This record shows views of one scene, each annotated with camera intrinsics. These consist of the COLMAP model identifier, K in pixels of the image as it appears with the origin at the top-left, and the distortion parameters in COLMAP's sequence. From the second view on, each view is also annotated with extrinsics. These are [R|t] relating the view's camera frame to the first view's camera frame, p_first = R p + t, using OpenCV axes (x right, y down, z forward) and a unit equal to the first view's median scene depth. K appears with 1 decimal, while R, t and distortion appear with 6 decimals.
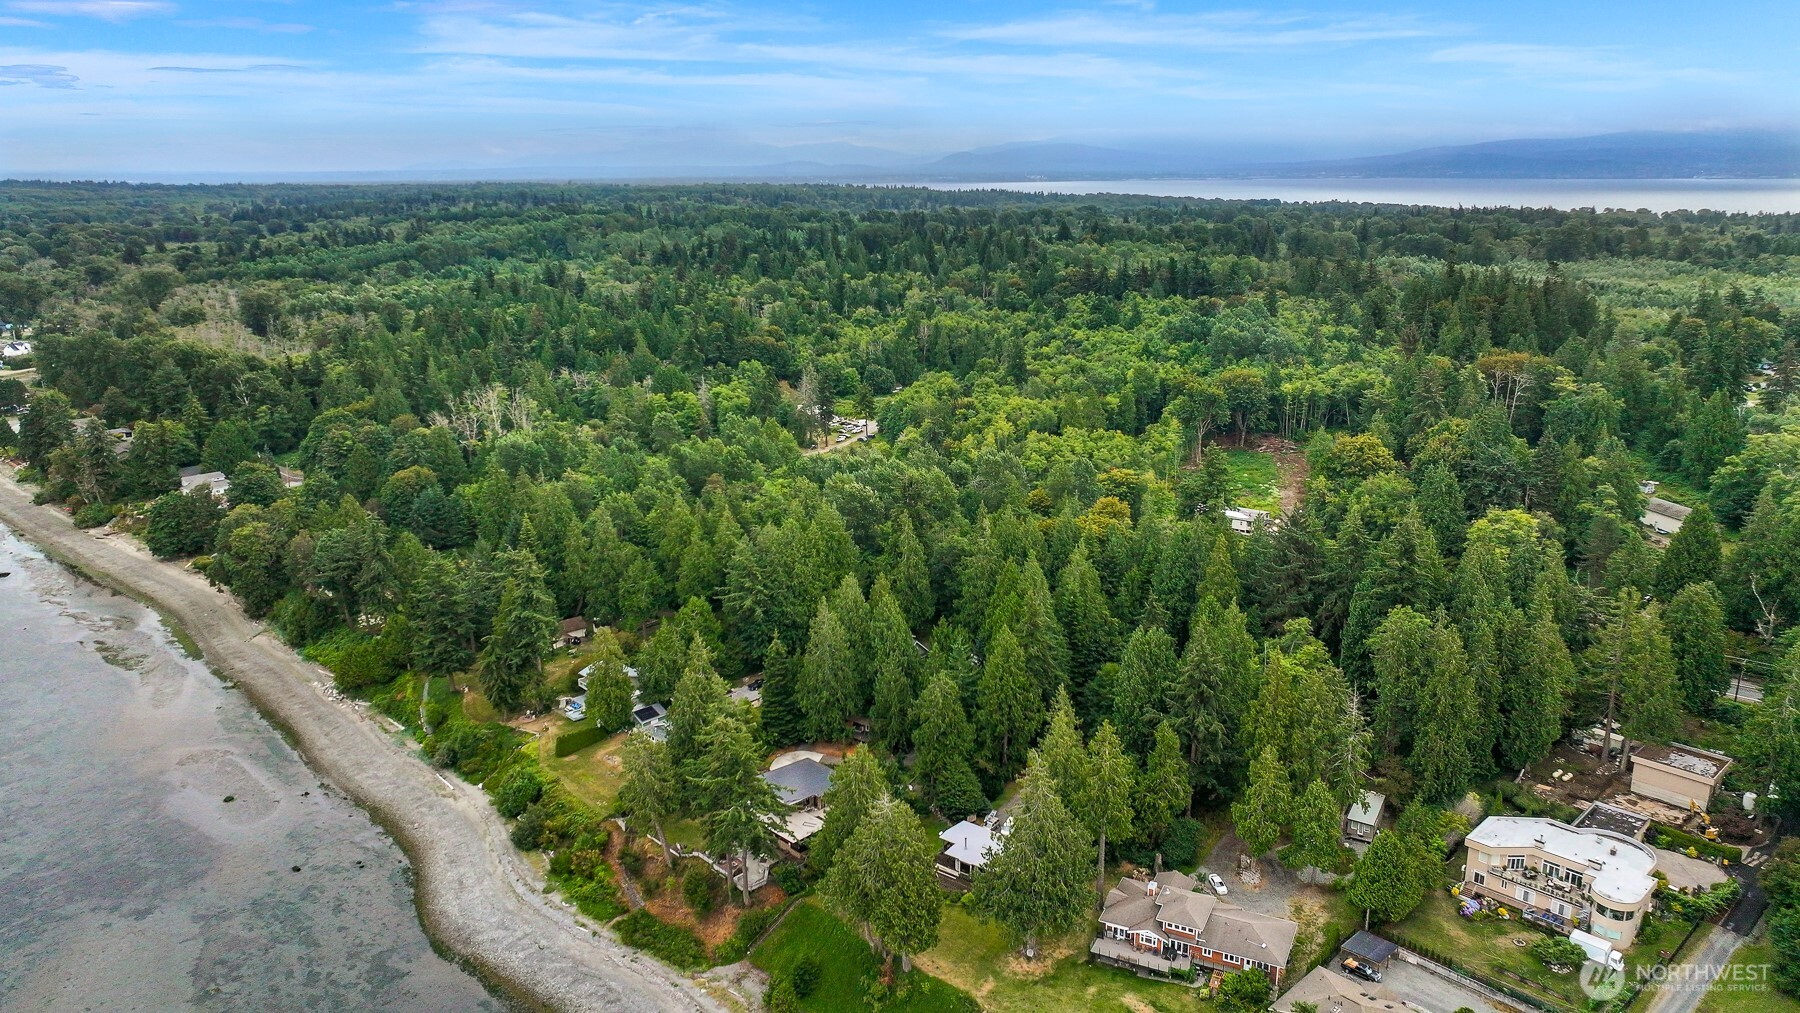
lens RADIAL K [[1278.5, 0, 900.0], [0, 1278.5, 506.5], [0, 0, 1]] dist [0.000766, 0.012894]
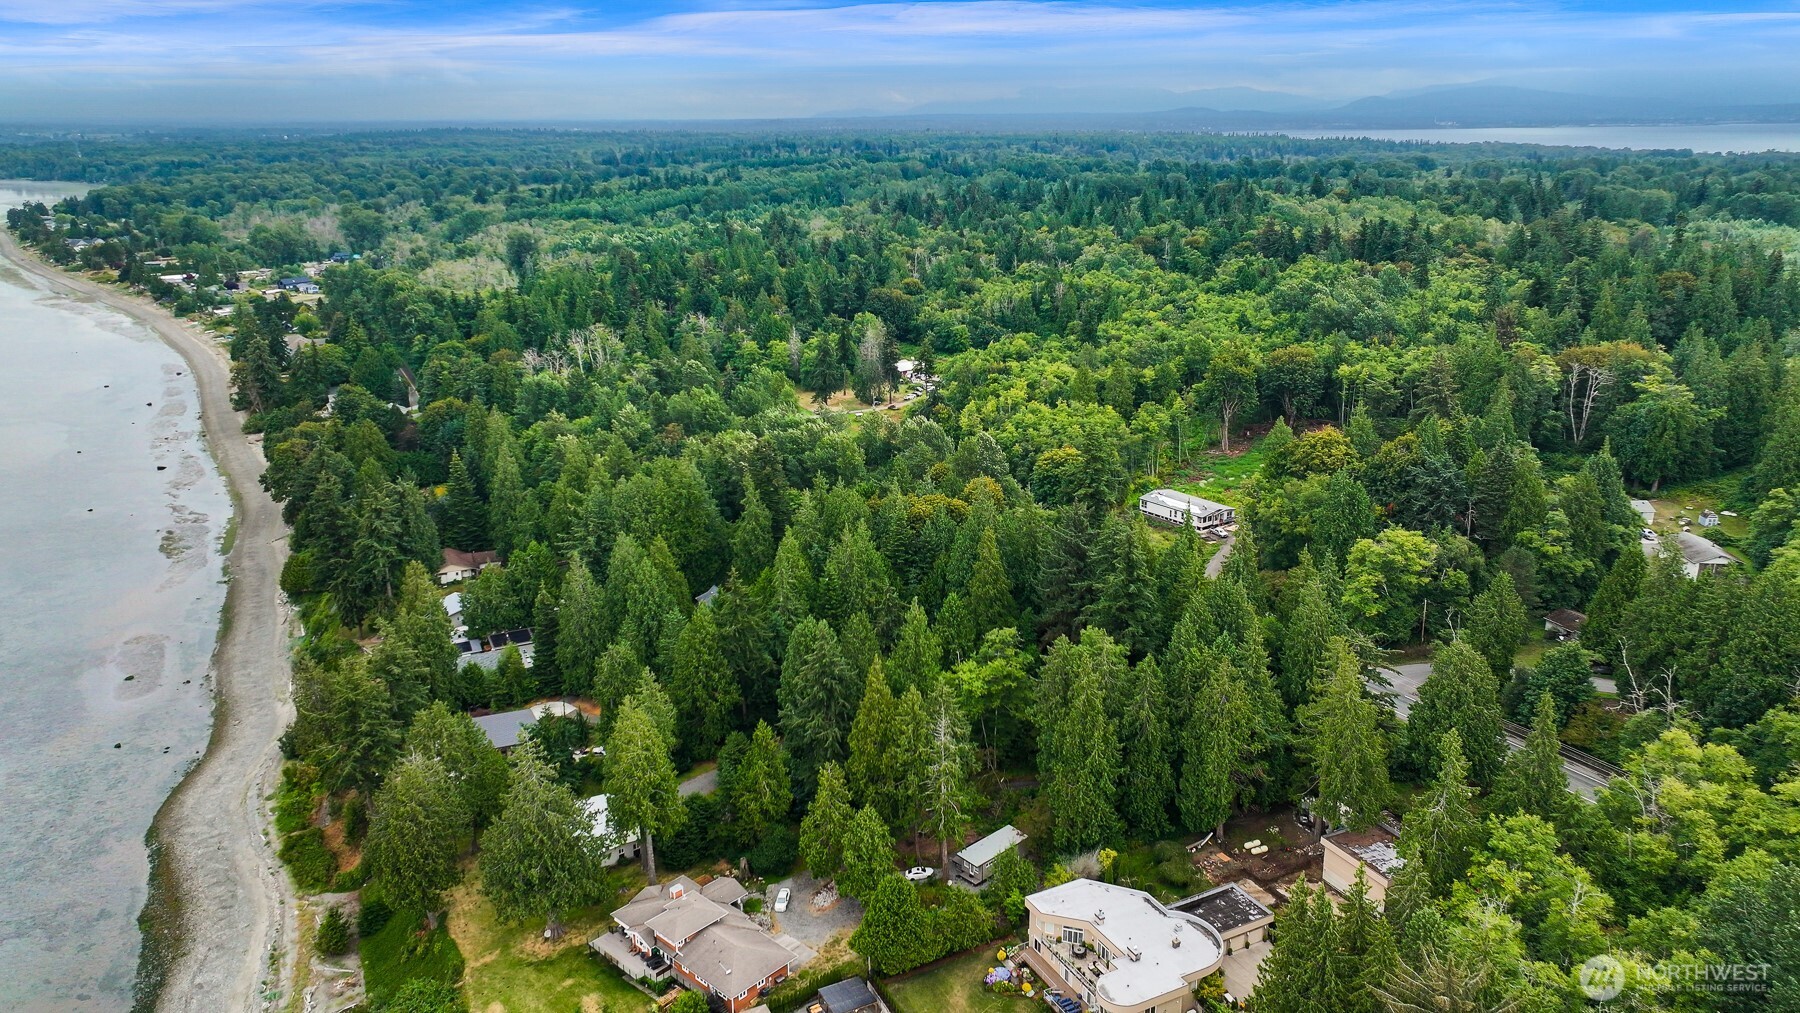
lens RADIAL K [[1278.5, 0, 900.0], [0, 1278.5, 506.5], [0, 0, 1]] dist [0.000766, 0.012894]
pose [[0.952109, 0.087039, -0.293110, 0.393256], [-0.075568, 0.995873, 0.050256, -0.029342], [0.296275, -0.025699, 0.954757, 0.098329]]
